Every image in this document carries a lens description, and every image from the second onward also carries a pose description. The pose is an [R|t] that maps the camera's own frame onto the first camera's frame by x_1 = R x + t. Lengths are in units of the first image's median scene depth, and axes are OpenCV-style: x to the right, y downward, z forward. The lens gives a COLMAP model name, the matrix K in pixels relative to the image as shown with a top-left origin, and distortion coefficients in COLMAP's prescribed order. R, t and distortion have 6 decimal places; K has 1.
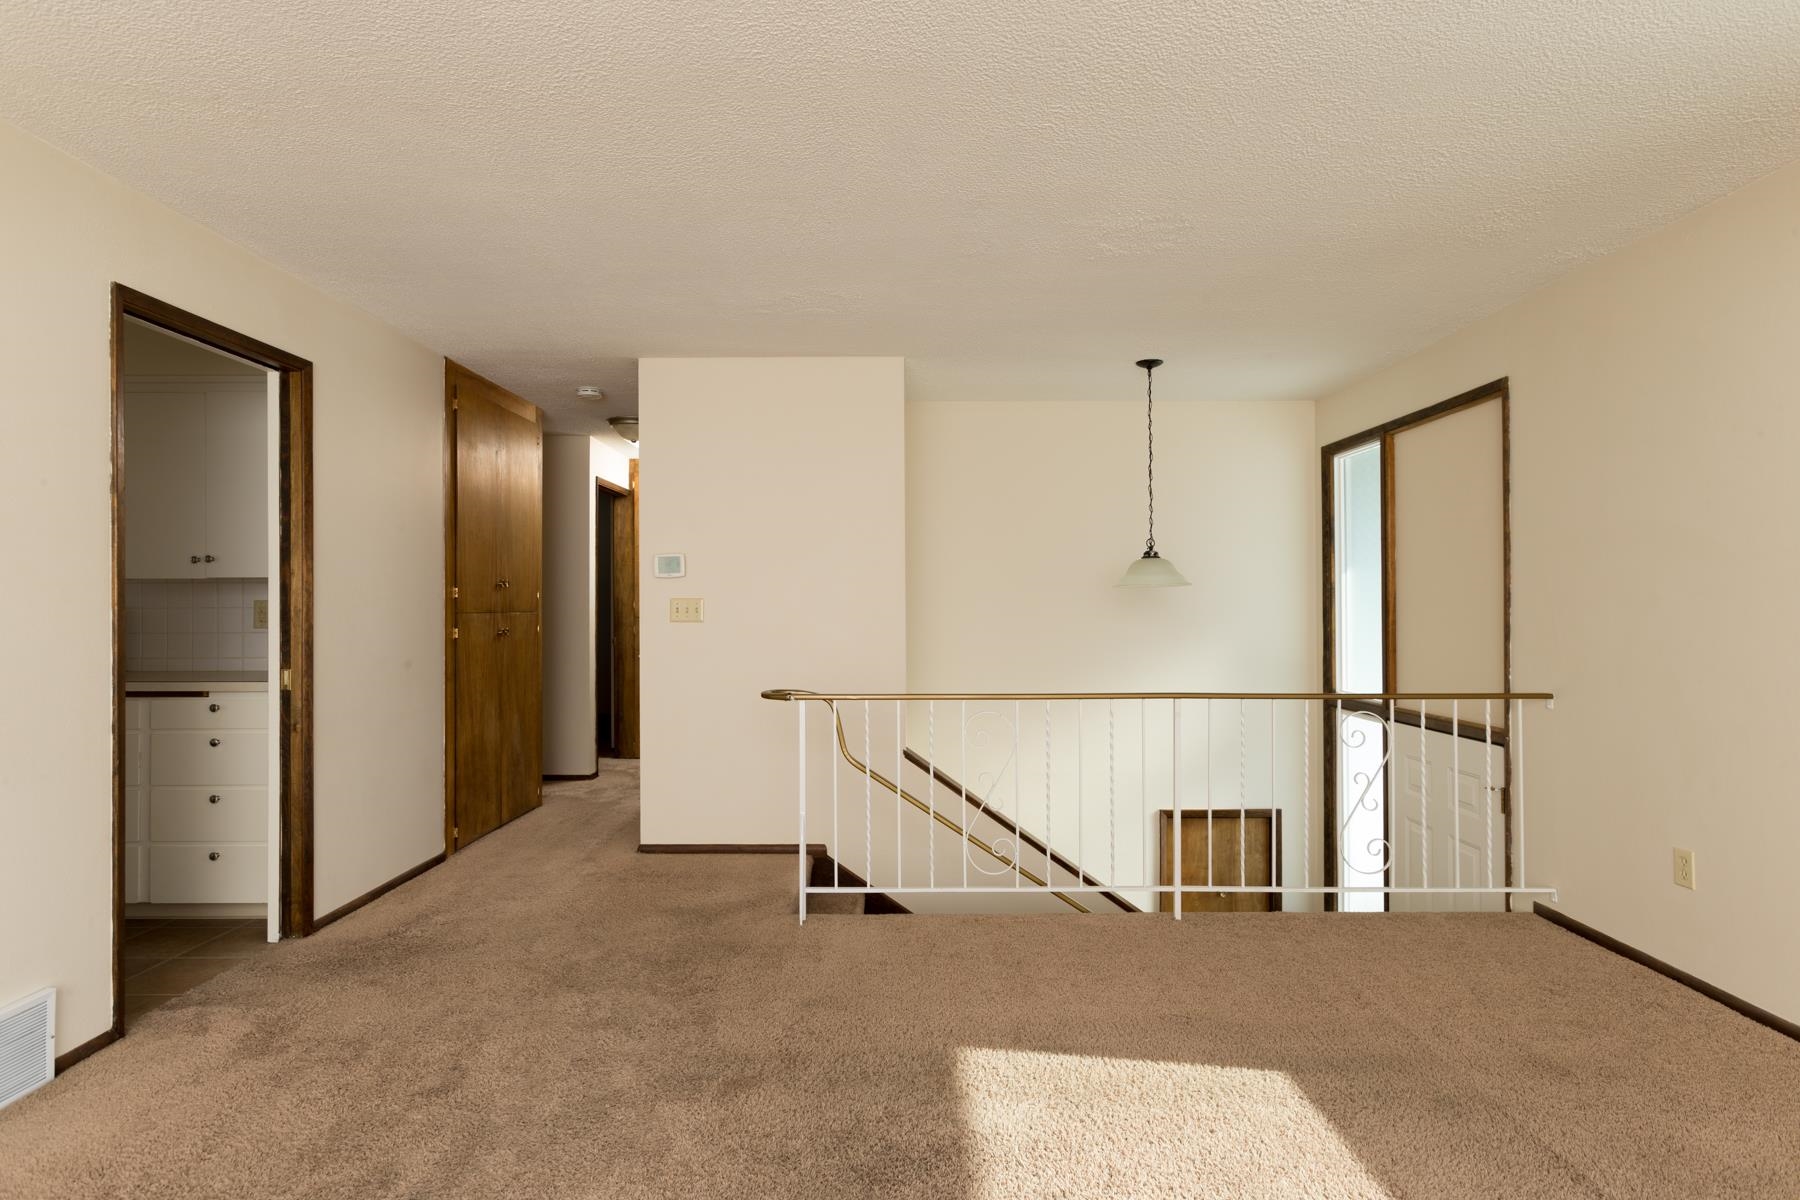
lens RADIAL K [[948.1, 0, 895.3], [0, 948.1, 602.0], [0, 0, 1]] dist [-0.003147, 0.006672]
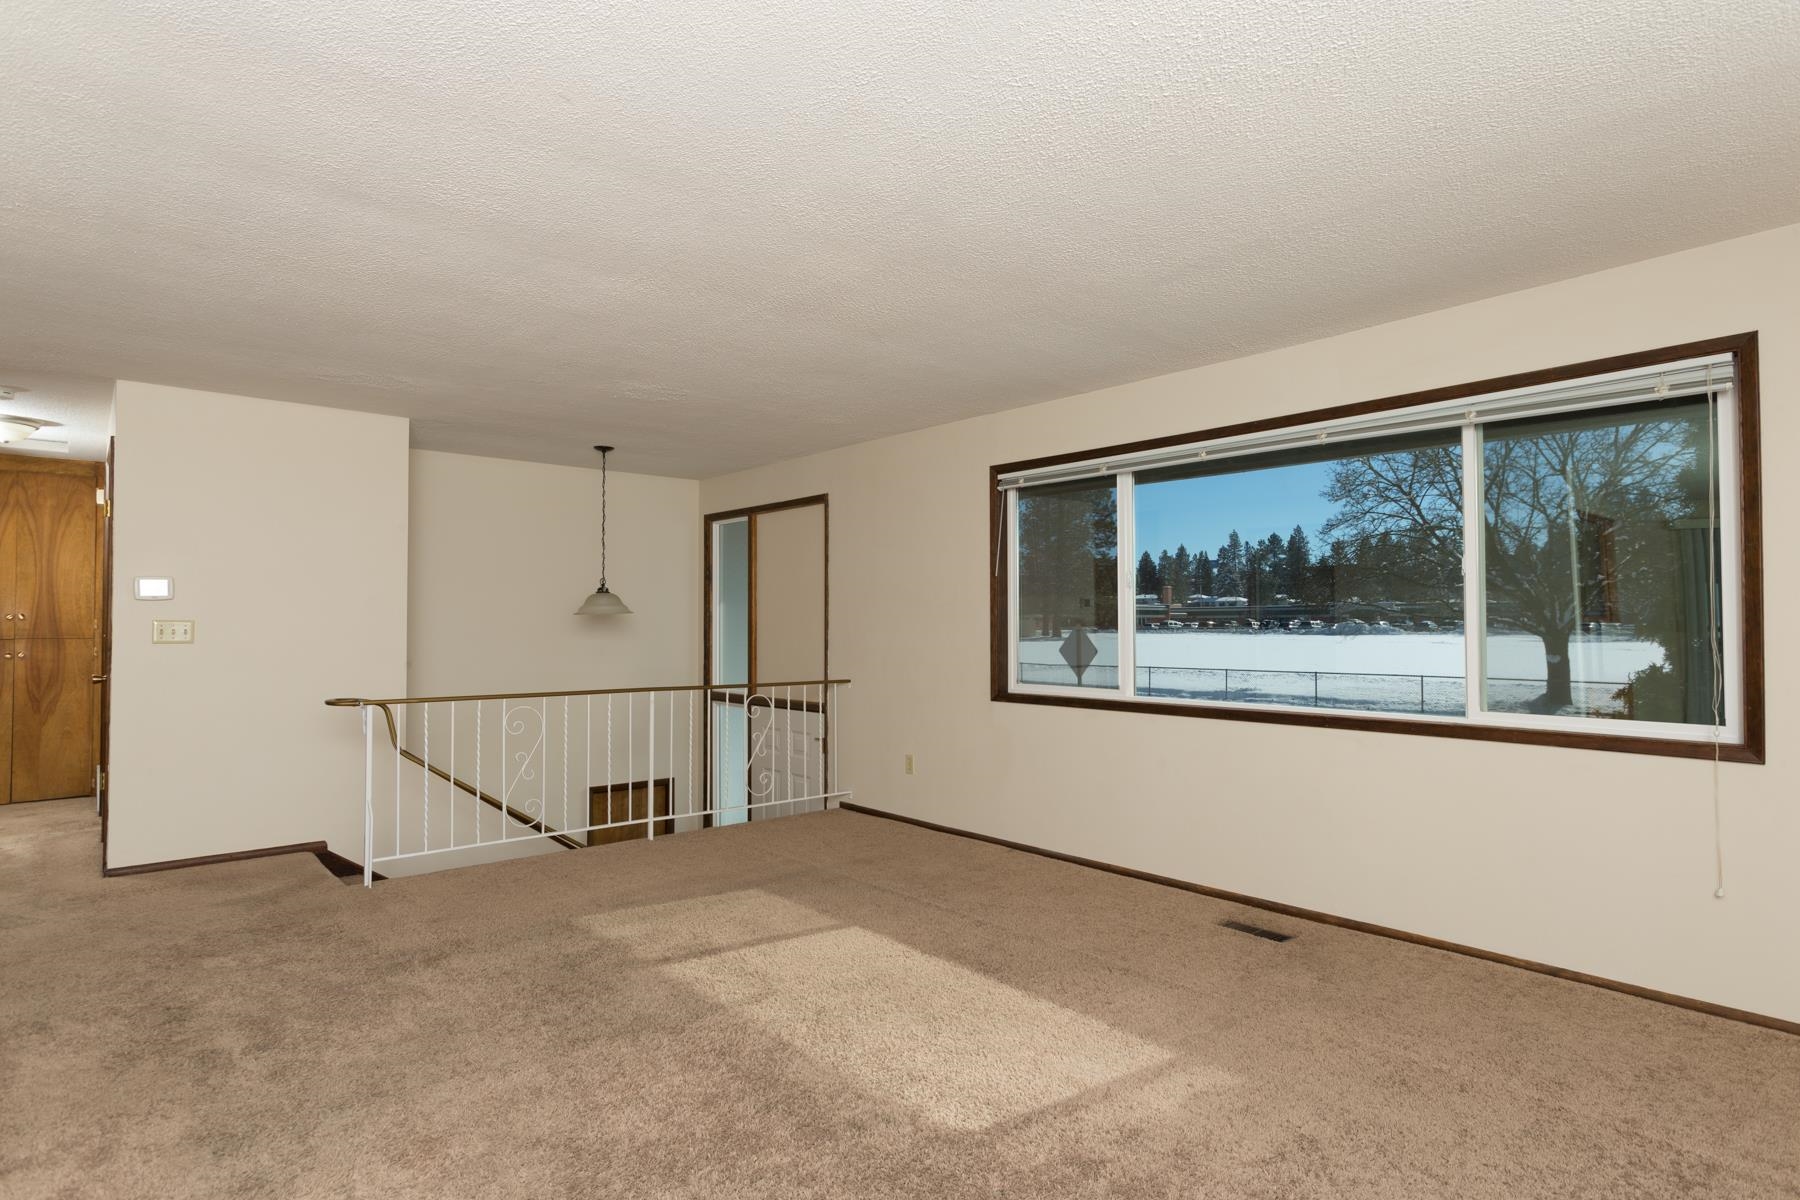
lens RADIAL K [[948.1, 0, 895.3], [0, 948.1, 602.0], [0, 0, 1]] dist [-0.003147, 0.006672]
pose [[0.754771, 0.018763, 0.655720, -0.367289], [-0.004699, 0.999720, -0.023197, -0.005187], [-0.655971, 0.014427, 0.754648, -0.350782]]
